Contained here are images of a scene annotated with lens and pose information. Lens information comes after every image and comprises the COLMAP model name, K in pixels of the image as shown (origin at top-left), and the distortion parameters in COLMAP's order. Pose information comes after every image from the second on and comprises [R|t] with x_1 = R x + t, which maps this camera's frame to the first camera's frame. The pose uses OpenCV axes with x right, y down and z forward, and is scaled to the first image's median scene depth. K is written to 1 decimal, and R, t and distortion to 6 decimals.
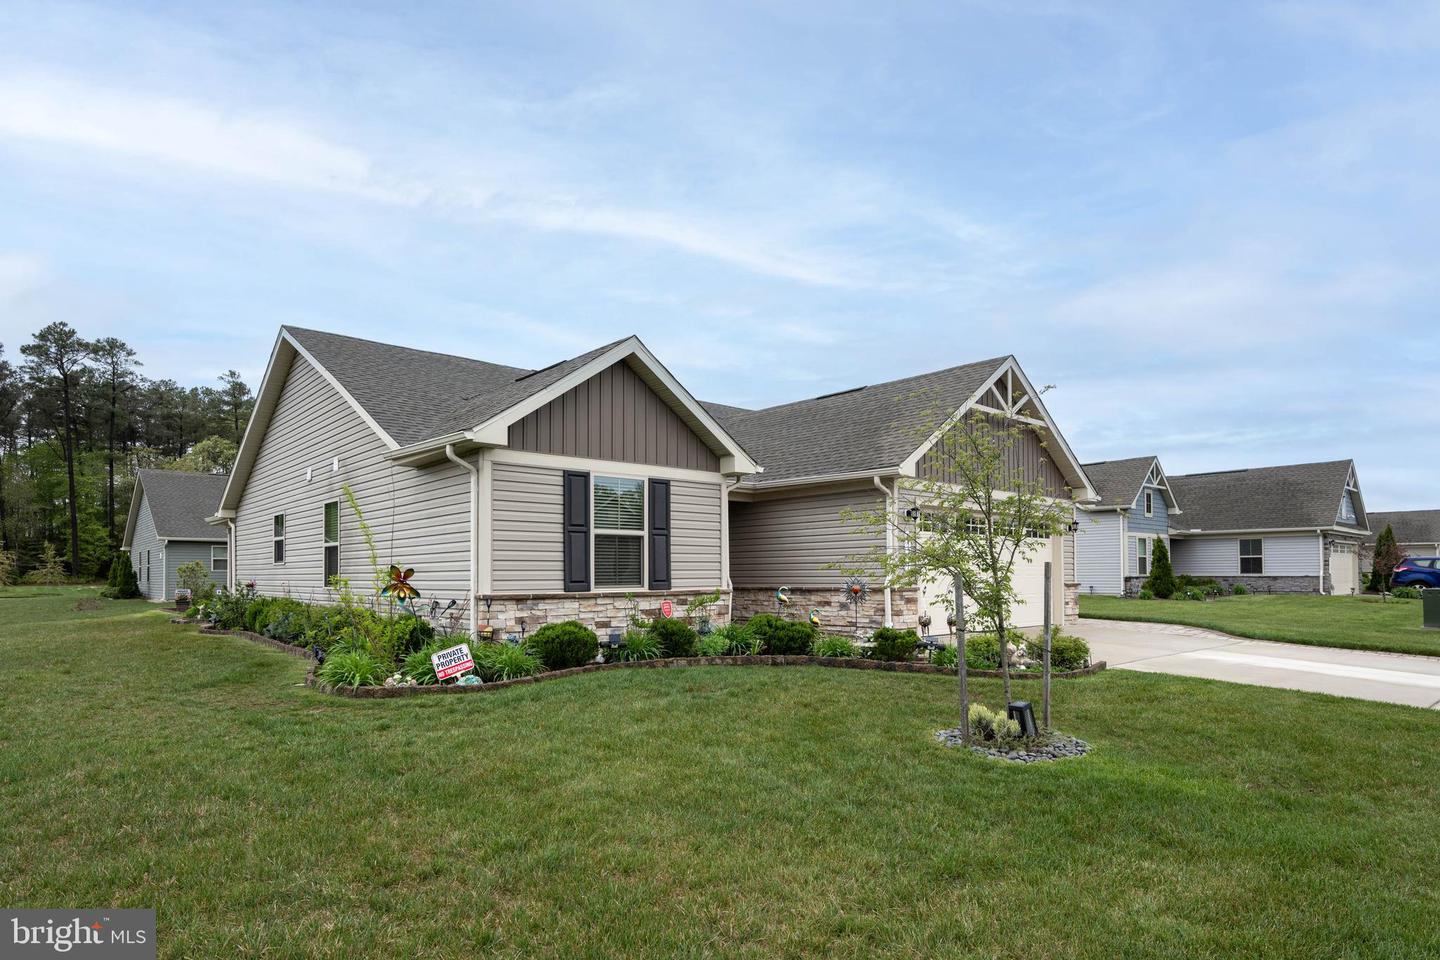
lens RADIAL K [[788.3, 0, 719.7], [0, 788.3, 570.1], [0, 0, 1]] dist [-0.000299, -0.000005]
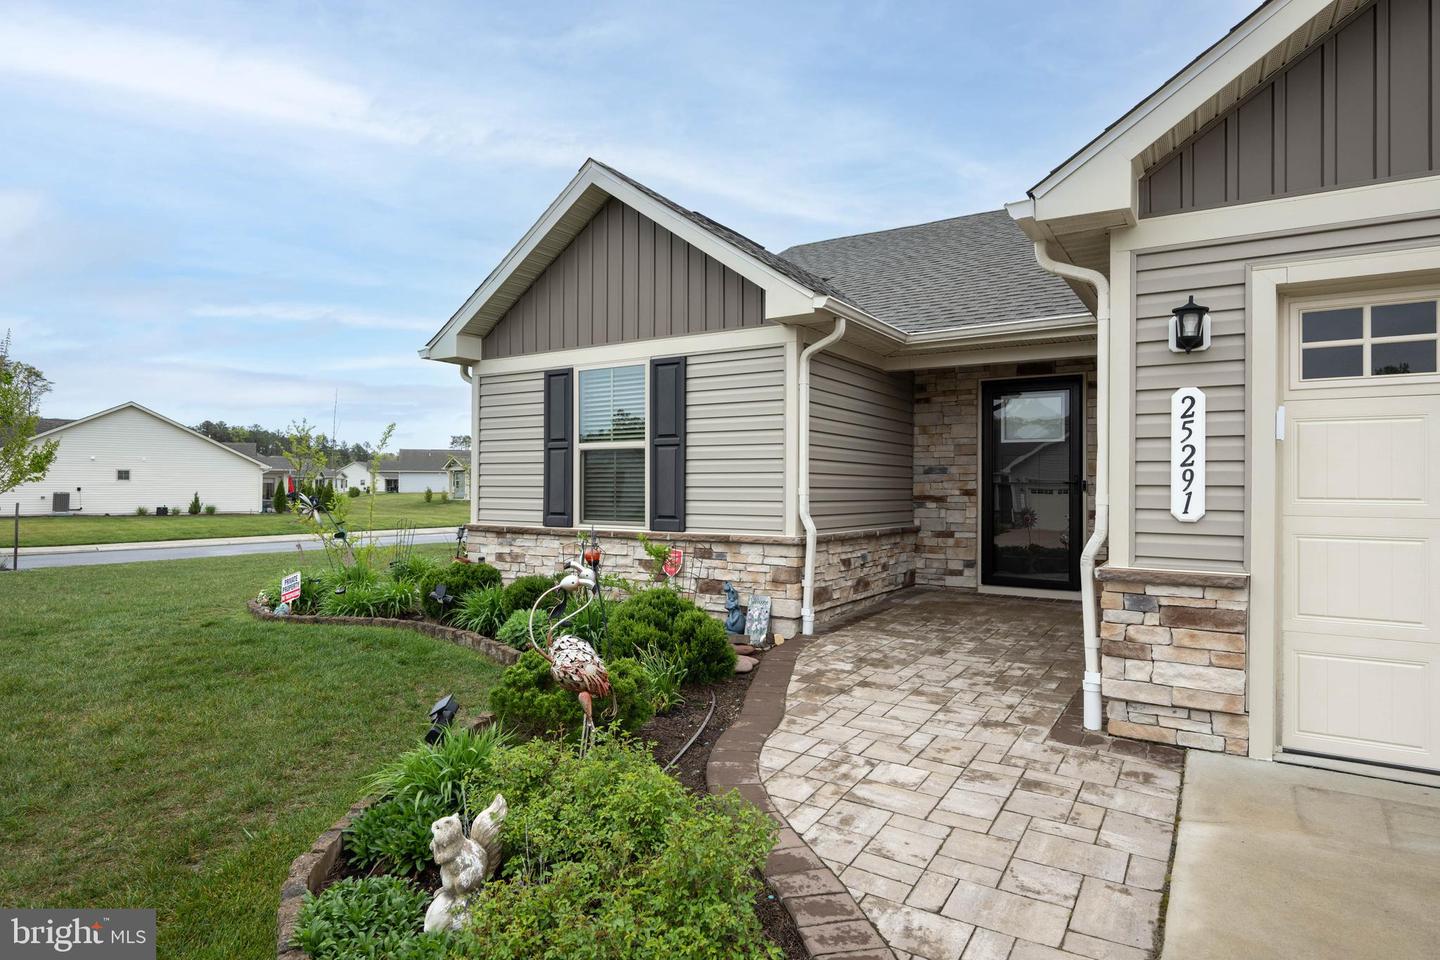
lens RADIAL K [[805.7, 0, 720.0], [0, 805.7, 480.0], [0, 0, 1]] dist [0.002313, -0.000033]
pose [[0.272568, -0.003181, -0.962131, 0.577593], [-0.001630, 0.999992, -0.003768, -0.014319], [0.962135, 0.002595, 0.272561, 0.881817]]
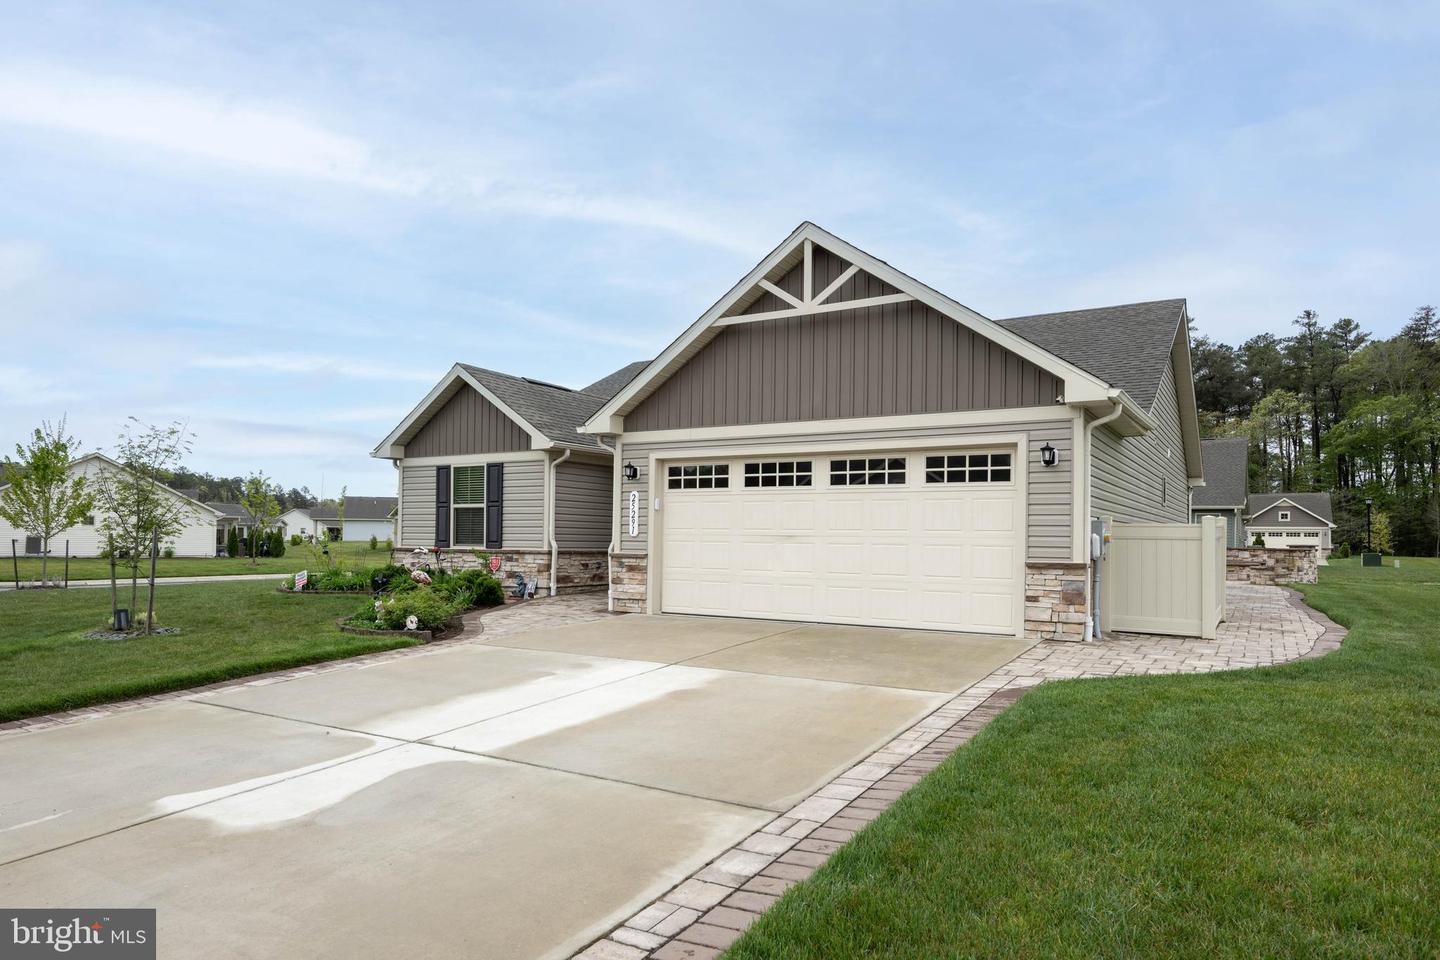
lens RADIAL K [[894.5, 0, 722.6], [0, 894.5, 520.2], [0, 0, 1]] dist [0.002454, 0.000459]
pose [[0.297054, -0.013010, -0.954772, 1.468626], [-0.006918, 0.999852, -0.015776, -0.000948], [0.954836, 0.011291, 0.296920, 0.942561]]
